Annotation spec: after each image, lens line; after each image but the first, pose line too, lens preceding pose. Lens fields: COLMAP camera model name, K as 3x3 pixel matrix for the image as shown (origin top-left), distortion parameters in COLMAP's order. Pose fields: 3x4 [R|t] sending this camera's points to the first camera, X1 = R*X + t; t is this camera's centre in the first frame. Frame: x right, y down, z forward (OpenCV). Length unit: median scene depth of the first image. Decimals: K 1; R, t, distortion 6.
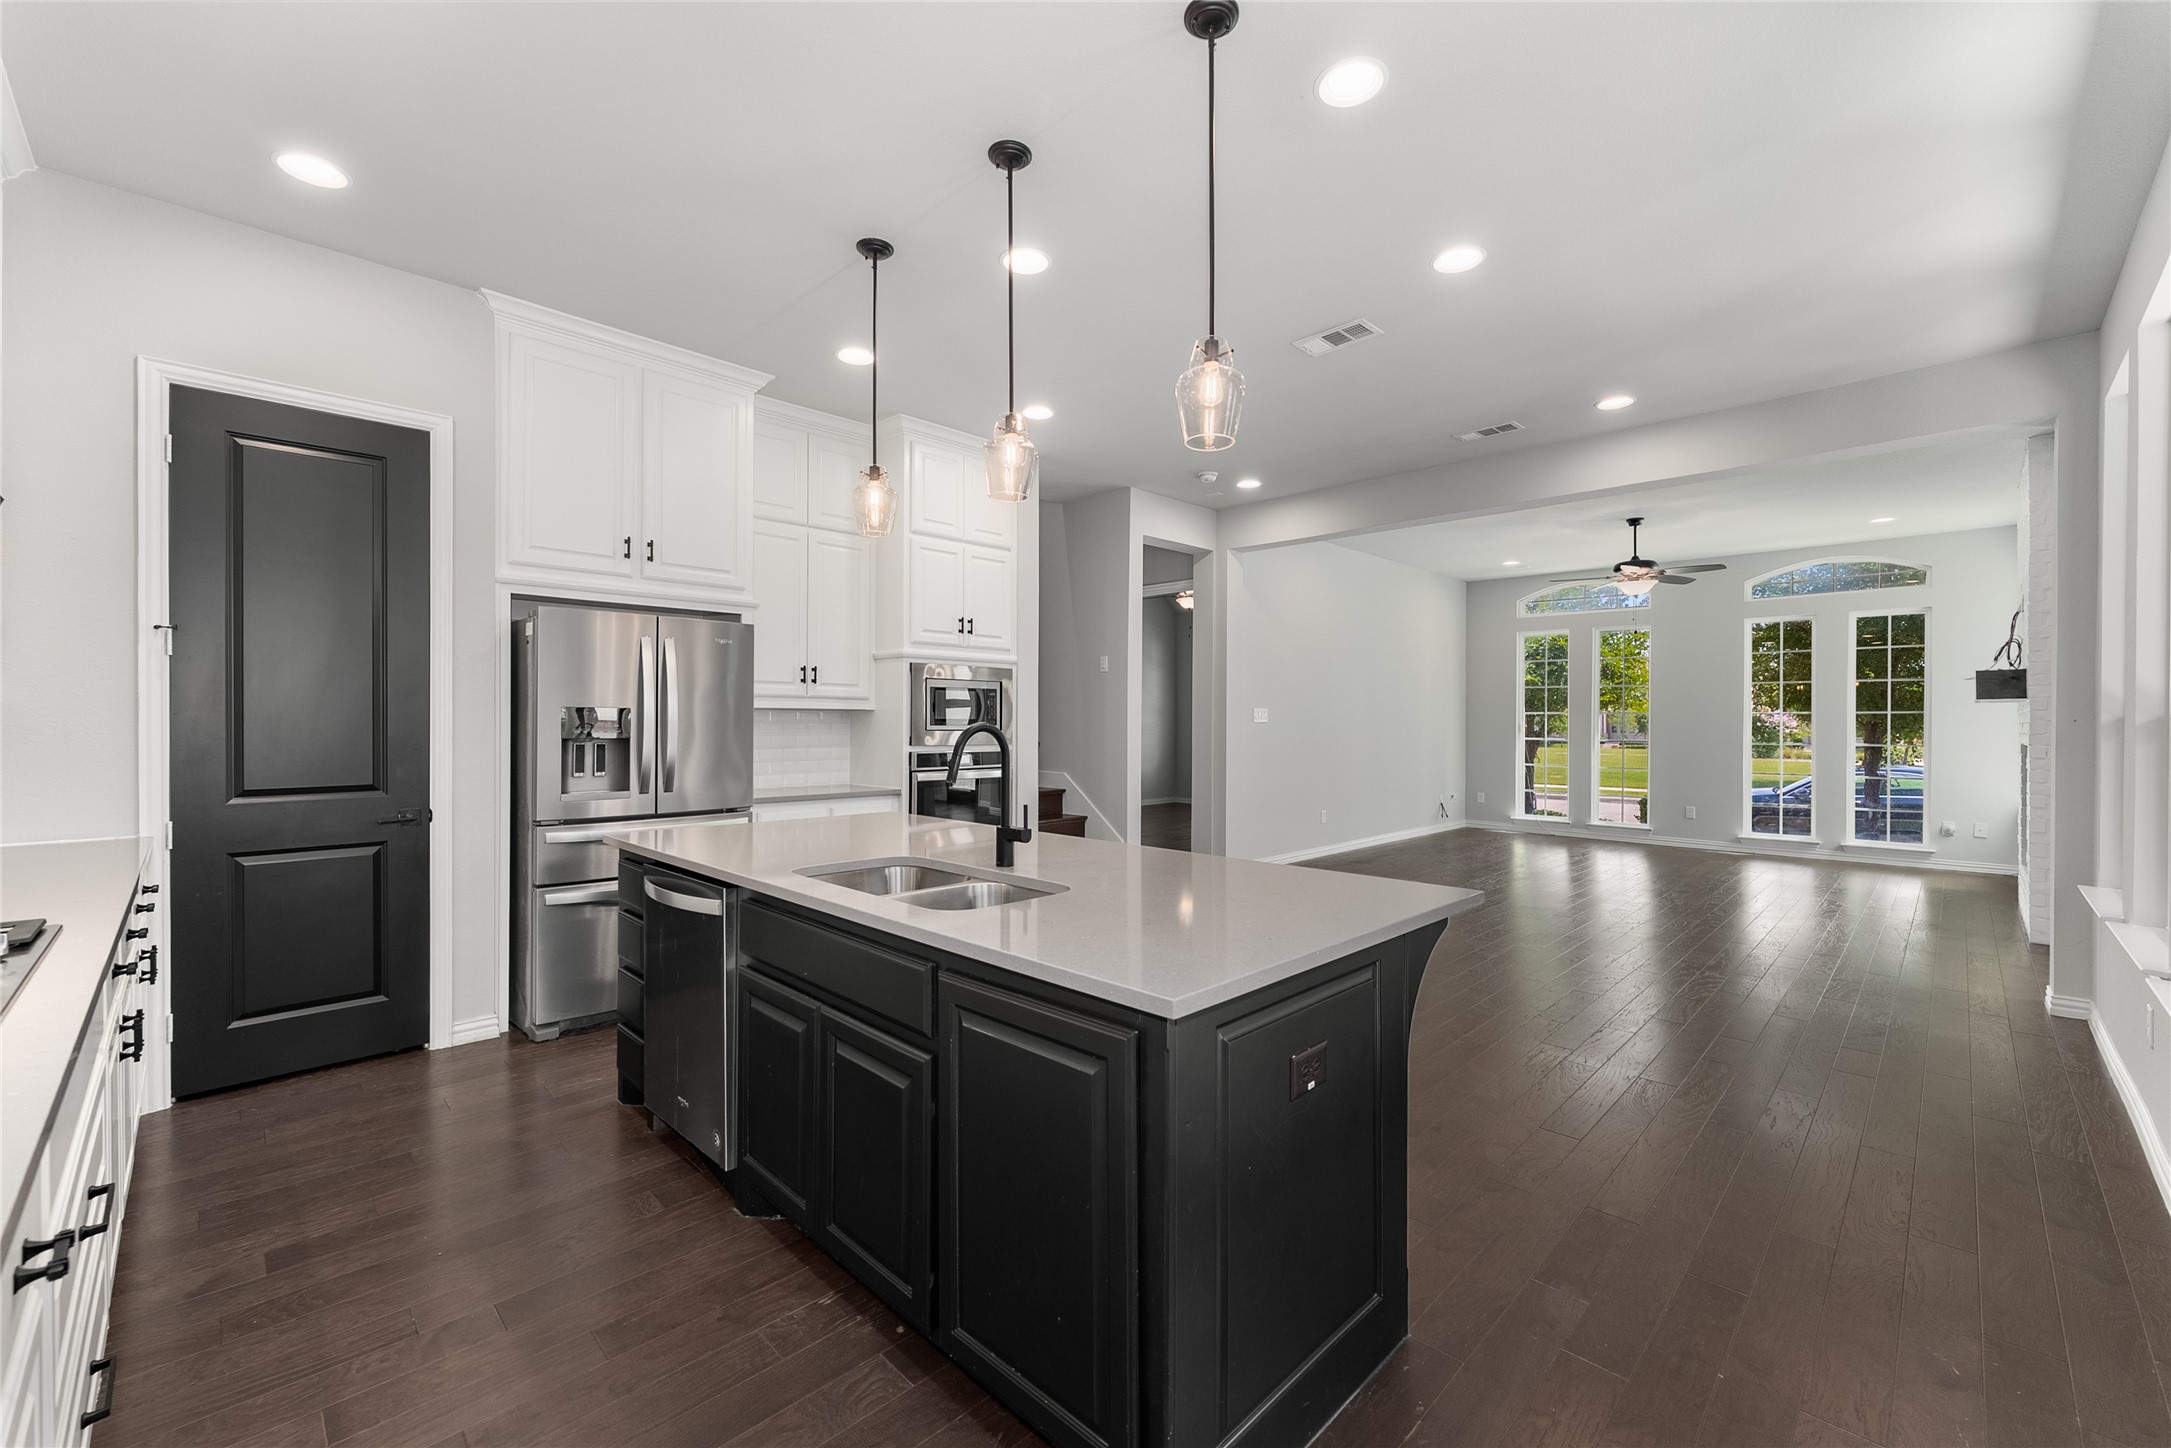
lens RADIAL K [[881.0, 0, 1087.2], [0, 881.0, 717.2], [0, 0, 1]] dist [0.000696, -0.000783]
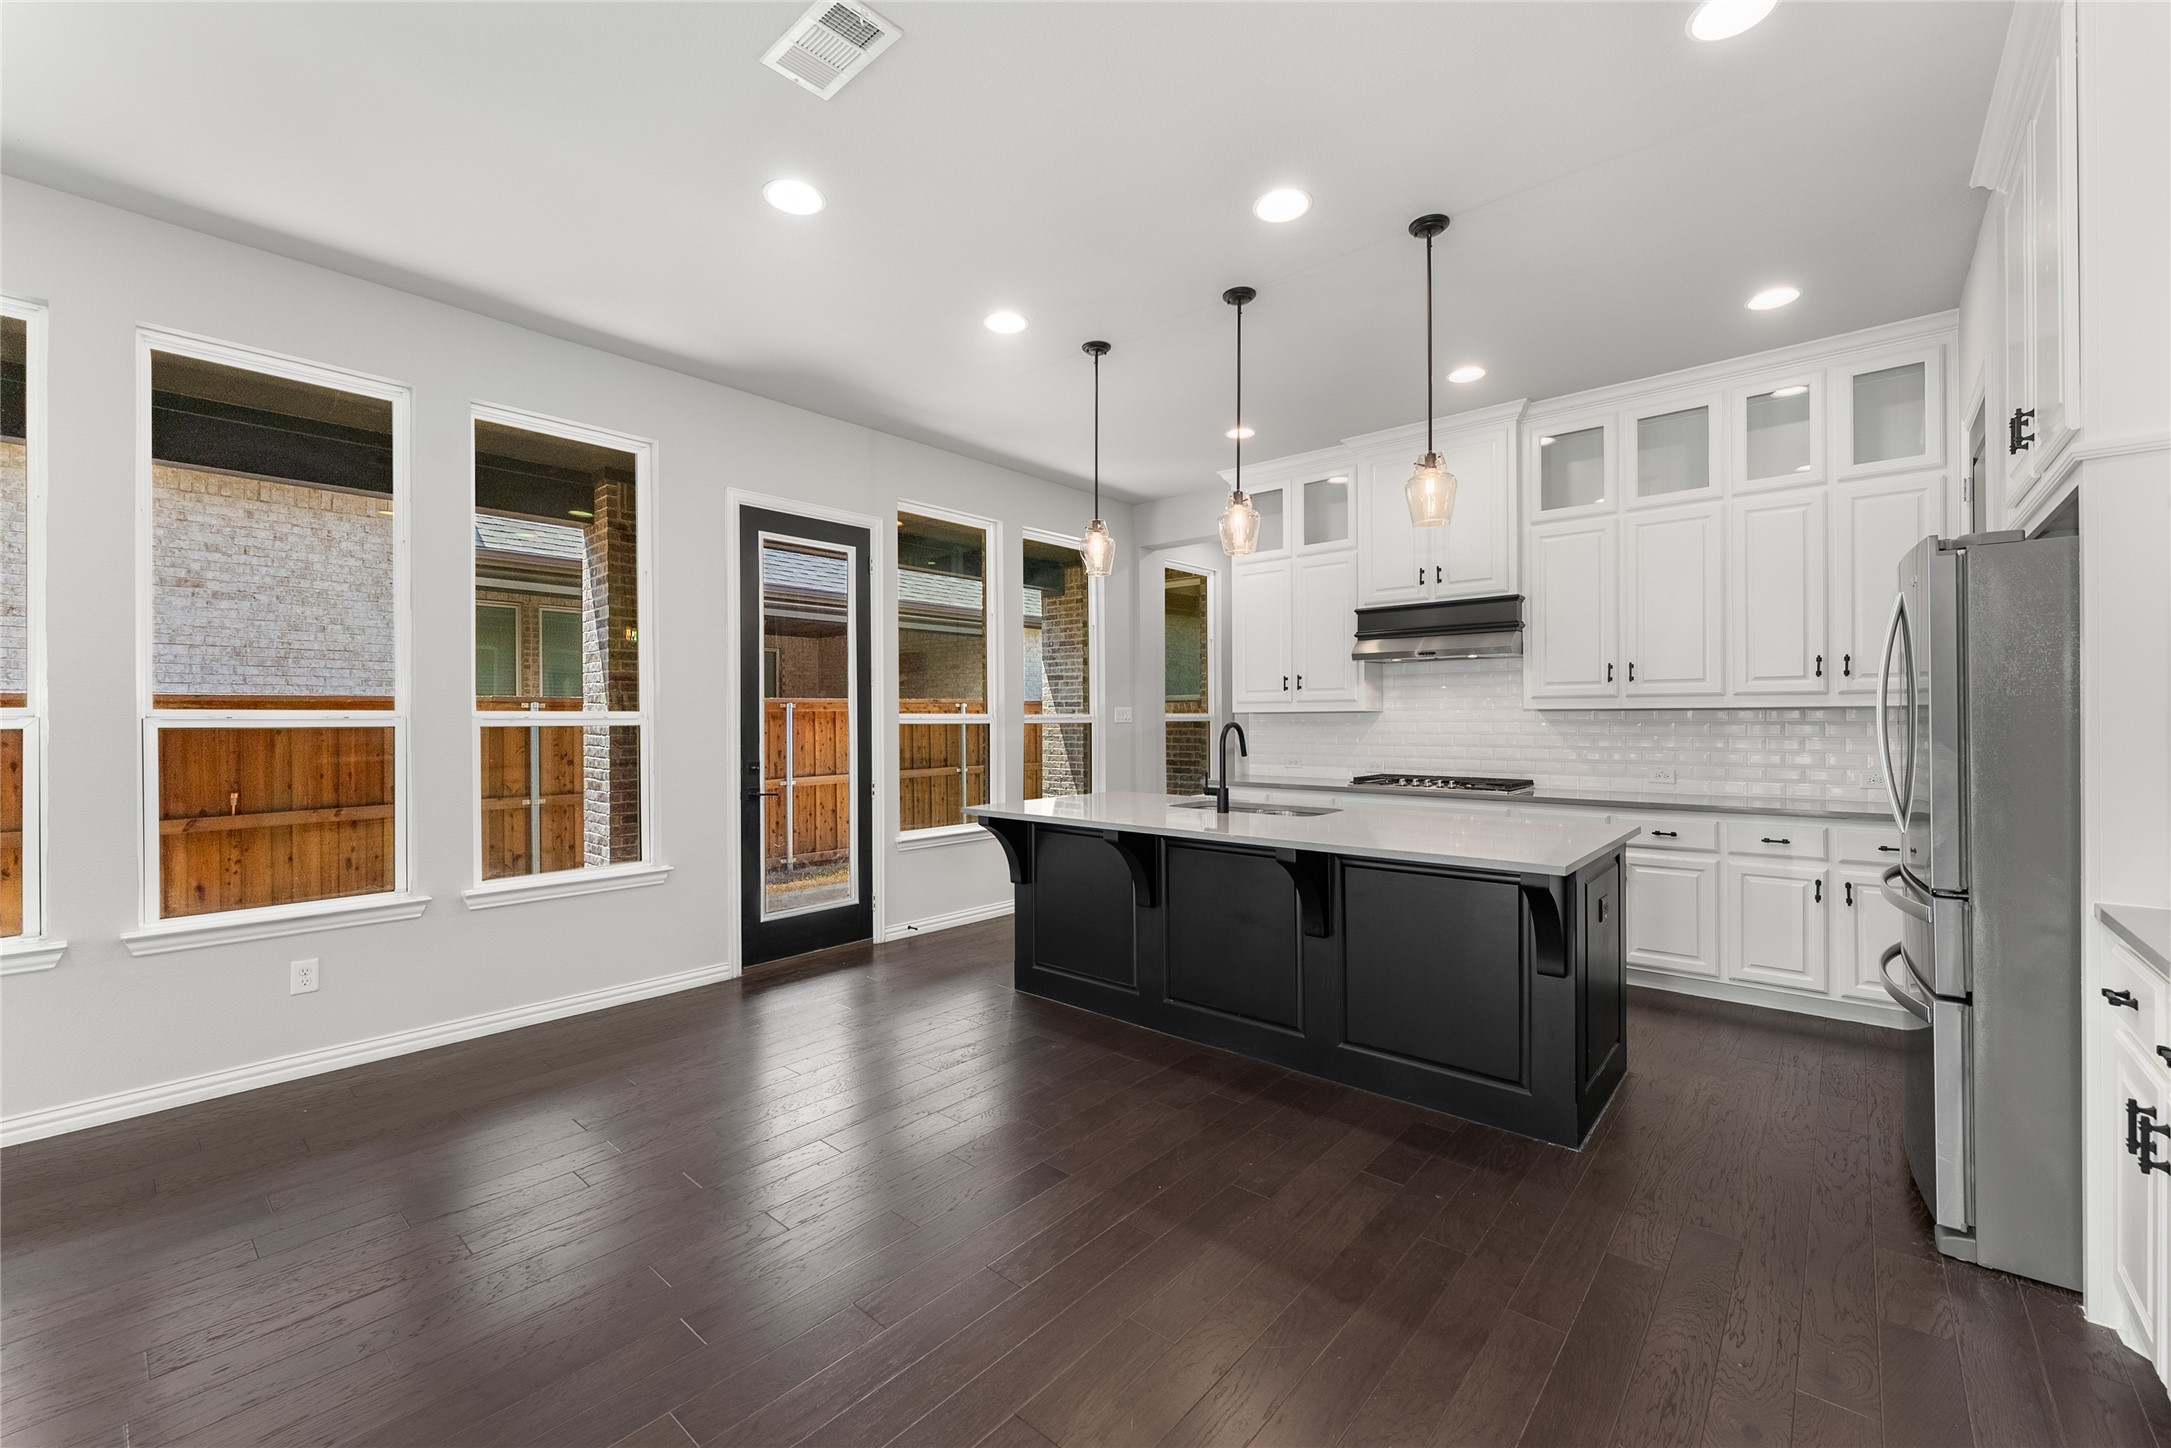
lens RADIAL K [[877.3, 0, 1091.4], [0, 877.3, 719.6], [0, 0, 1]] dist [0.000706, -0.000438]
pose [[-0.997567, -0.000137, -0.069716, 0.155860], [0.000093, 0.999995, -0.003295, 0.005083], [0.069716, -0.003294, -0.997561, 1.580934]]
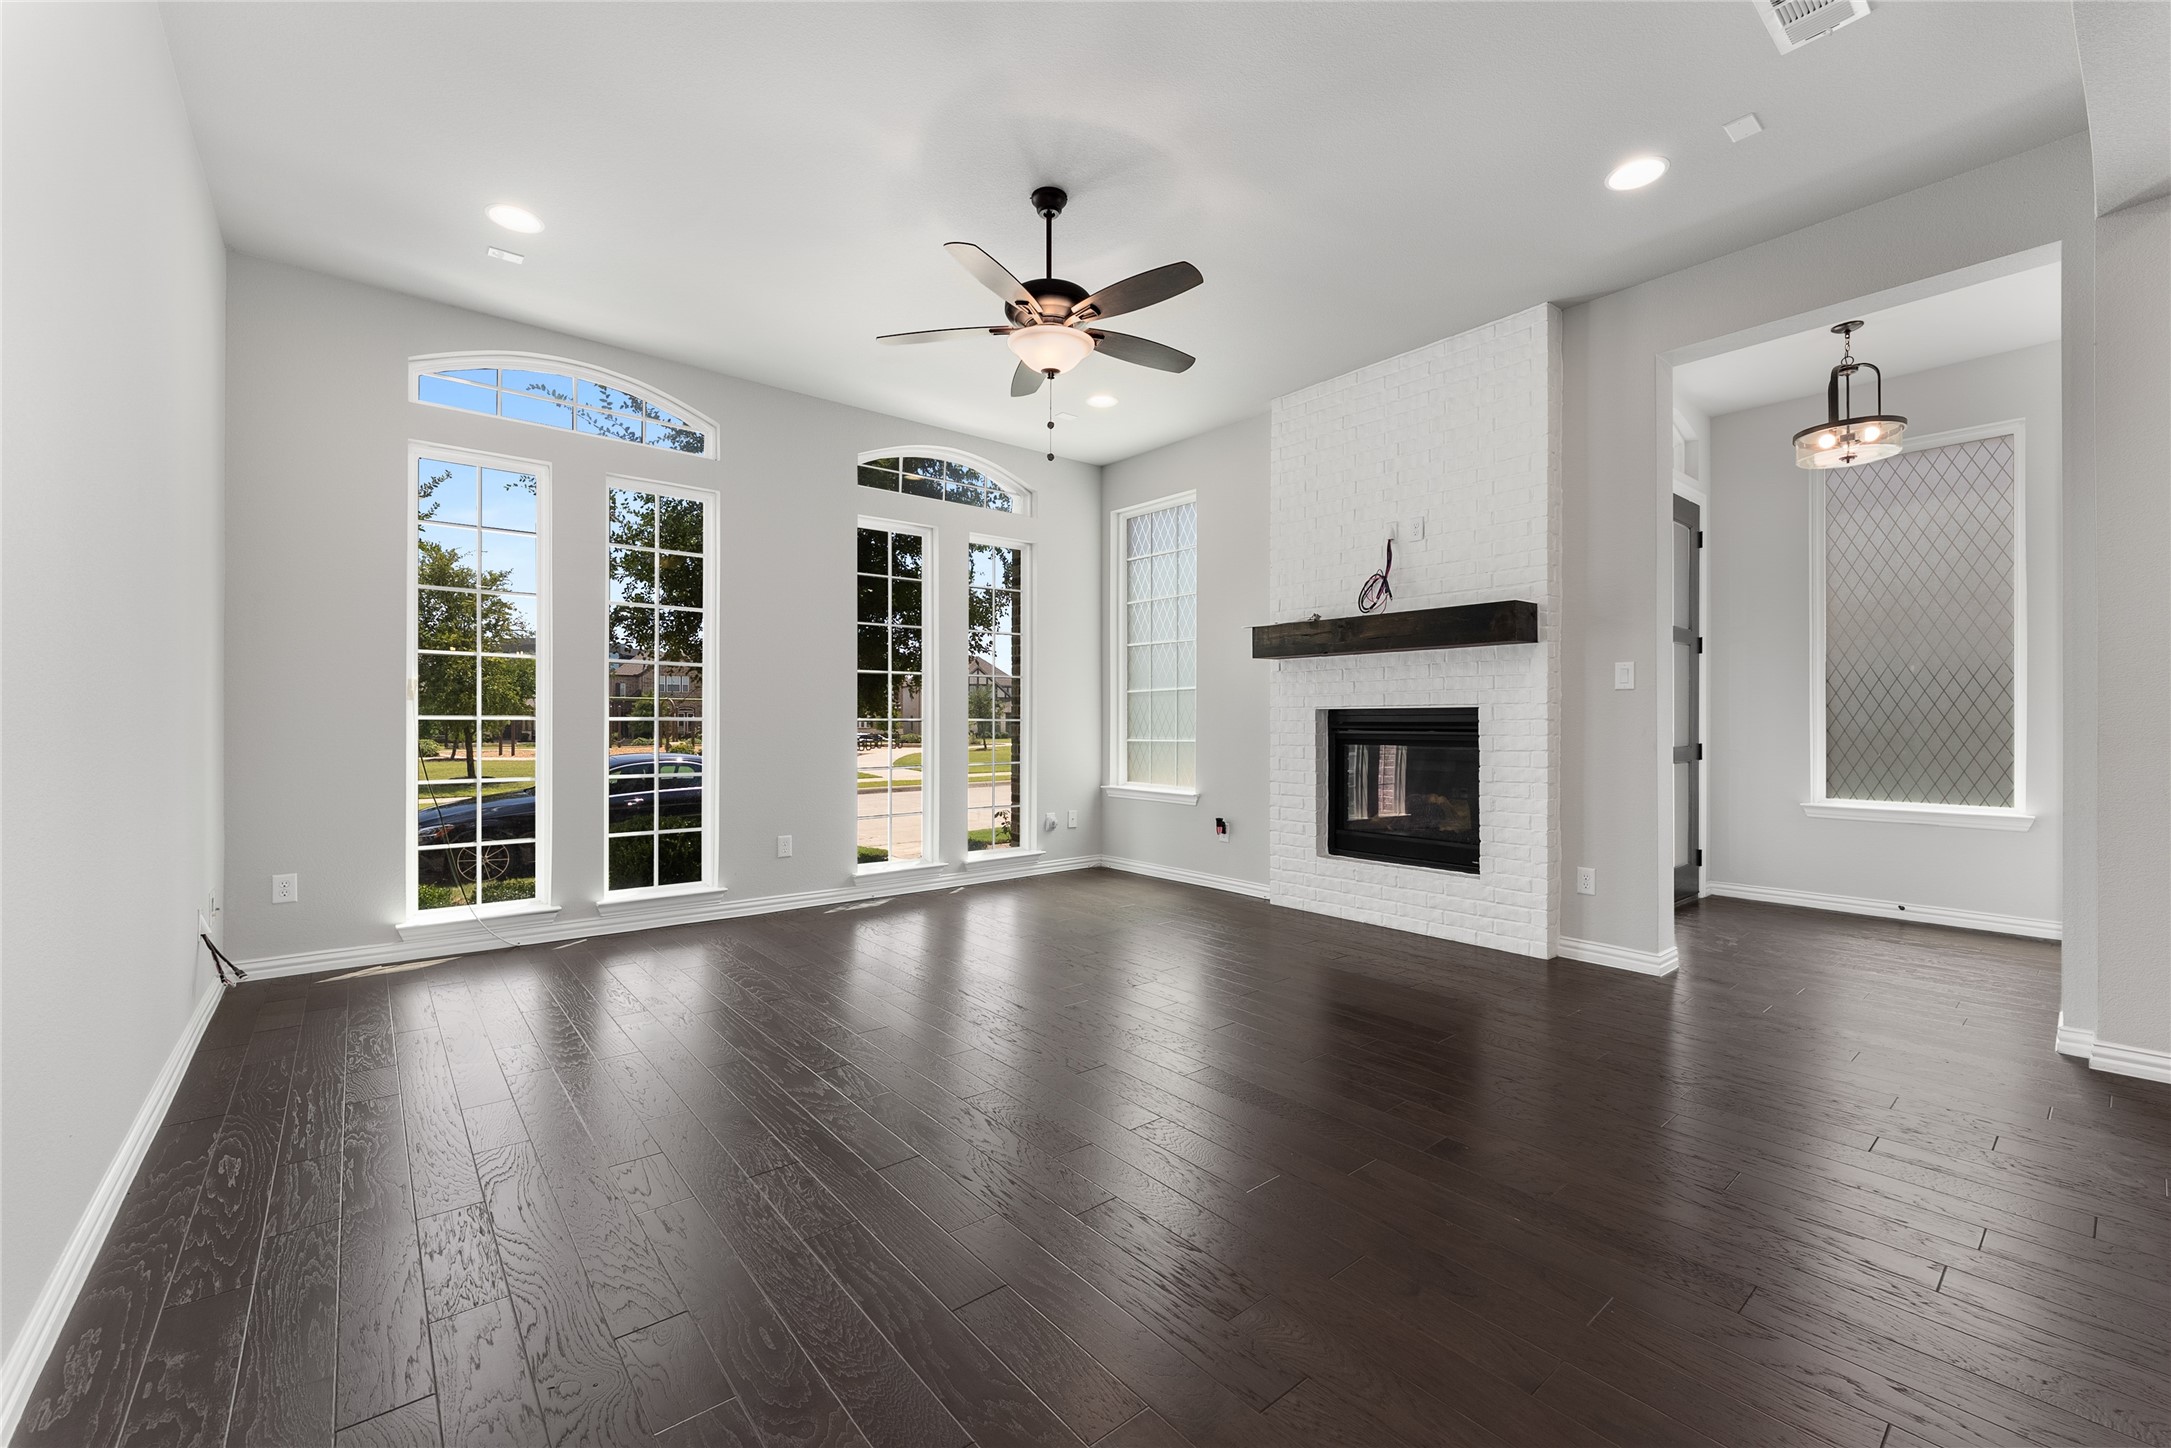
lens RADIAL K [[881.0, 0, 1087.2], [0, 881.0, 717.2], [0, 0, 1]] dist [0.000696, -0.000783]
pose [[0.095655, -0.001241, 0.995414, 0.352605], [-0.001517, 0.999998, 0.001392, 0.060347], [-0.995413, -0.001644, 0.095653, 1.778107]]
